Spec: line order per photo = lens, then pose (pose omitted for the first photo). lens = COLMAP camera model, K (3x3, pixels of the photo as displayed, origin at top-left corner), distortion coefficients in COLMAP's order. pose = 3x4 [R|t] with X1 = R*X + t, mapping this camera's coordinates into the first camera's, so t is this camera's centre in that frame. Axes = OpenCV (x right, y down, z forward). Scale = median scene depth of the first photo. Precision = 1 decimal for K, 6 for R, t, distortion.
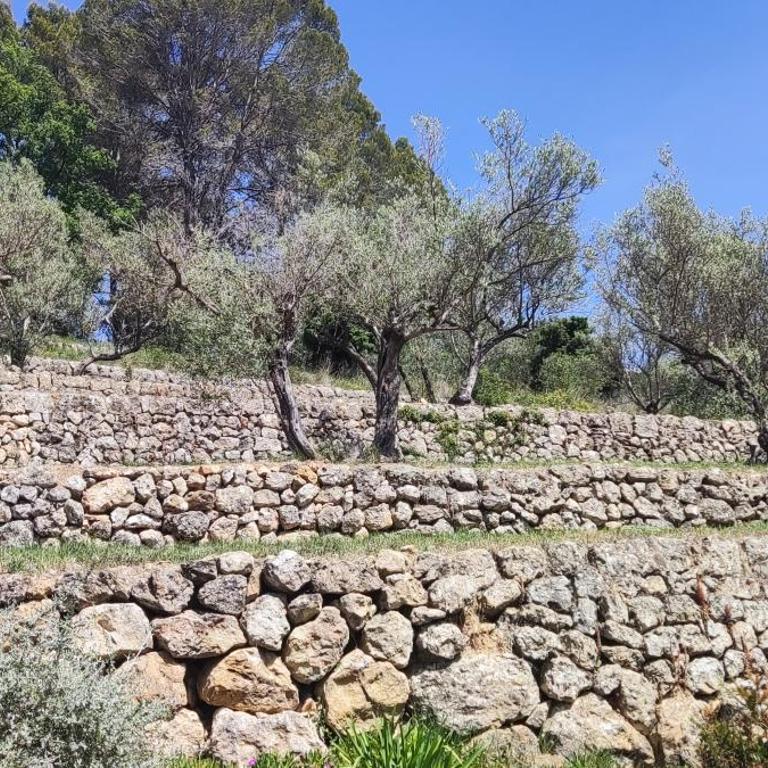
lens RADIAL K [[1342.0, 0, 384.0], [0, 1342.0, 384.0], [0, 0, 1]] dist [0.143070, 0.052299]
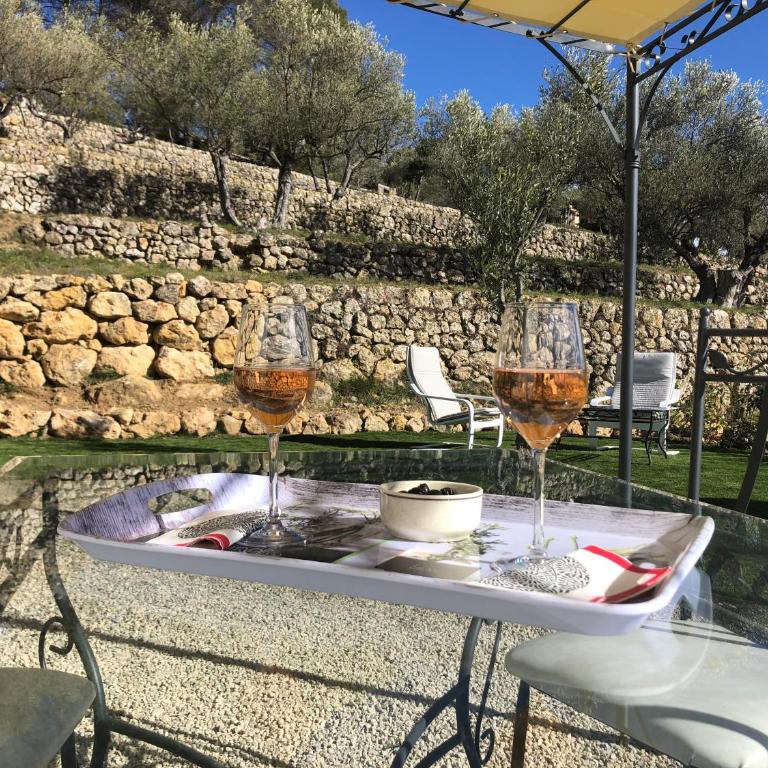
lens RADIAL K [[888.6, 0, 384.0], [0, 888.6, 384.0], [0, 0, 1]] dist [0.123629, -0.014476]
pose [[0.992775, 0.086290, 0.083374, 0.078970], [-0.103458, 0.967547, 0.230541, -0.045528], [-0.060775, -0.237501, 0.969484, -0.285570]]
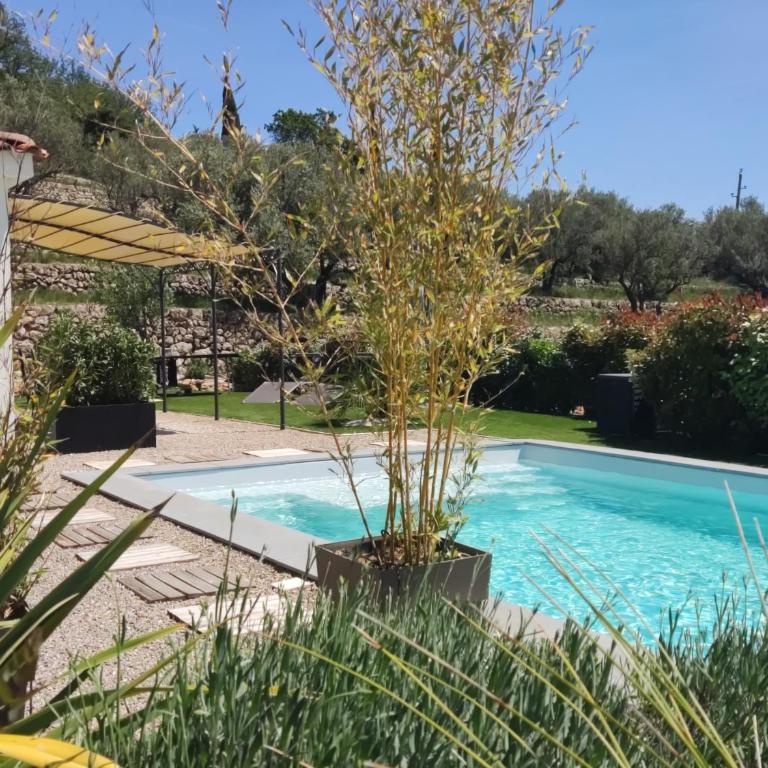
lens RADIAL K [[1159.2, 0, 384.0], [0, 1159.2, 384.0], [0, 0, 1]] dist [0.152611, -0.021488]
pose [[0.933294, 0.041971, 0.356651, -0.093268], [-0.123905, 0.969794, 0.210112, -0.327231], [-0.337060, -0.240287, 0.910304, -1.573151]]
